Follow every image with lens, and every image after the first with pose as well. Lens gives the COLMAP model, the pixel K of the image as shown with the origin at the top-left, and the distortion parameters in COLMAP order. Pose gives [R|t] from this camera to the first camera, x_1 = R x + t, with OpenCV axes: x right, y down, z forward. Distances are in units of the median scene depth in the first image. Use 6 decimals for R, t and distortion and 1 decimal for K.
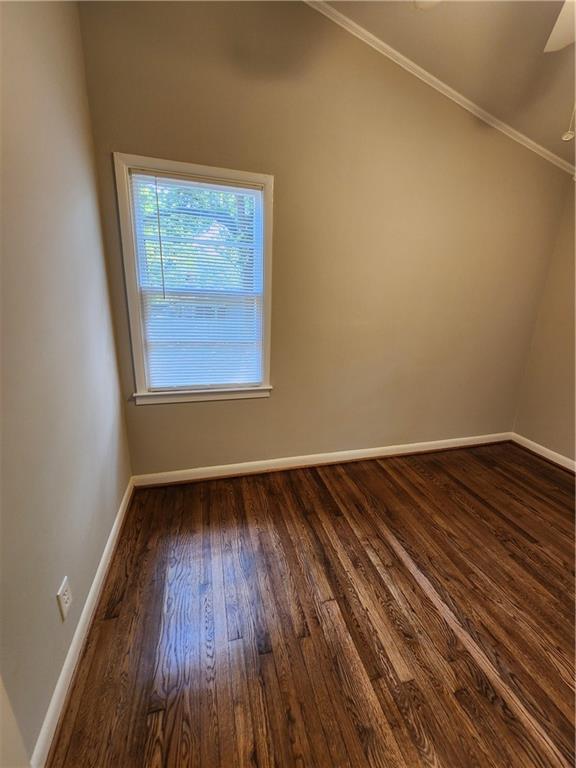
lens RADIAL K [[302.1, 0, 293.8], [0, 302.1, 384.9], [0, 0, 1]] dist [-0.014300, -0.000312]
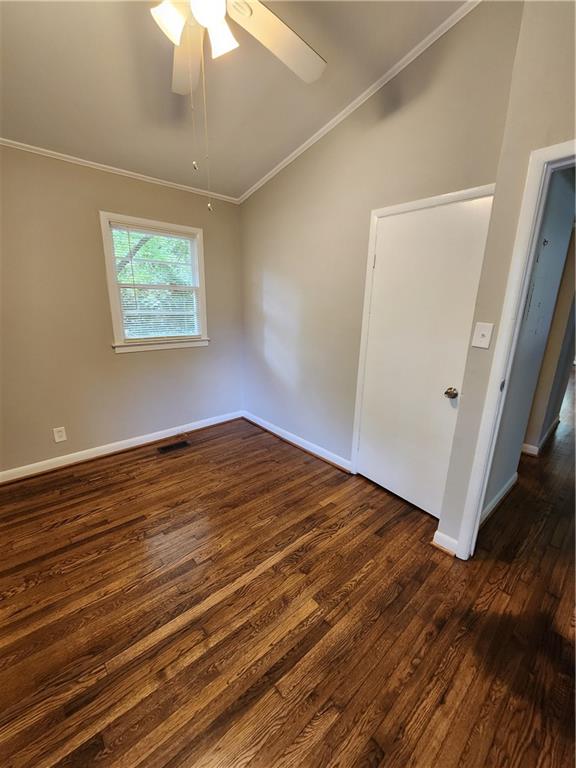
lens RADIAL K [[302.1, 0, 293.8], [0, 302.1, 384.9], [0, 0, 1]] dist [-0.014300, -0.000312]
pose [[-0.427304, -0.281480, 0.859174, -0.295748], [0.236954, 0.882215, 0.406877, -0.270119], [-0.872504, 0.377445, -0.310276, 0.765715]]
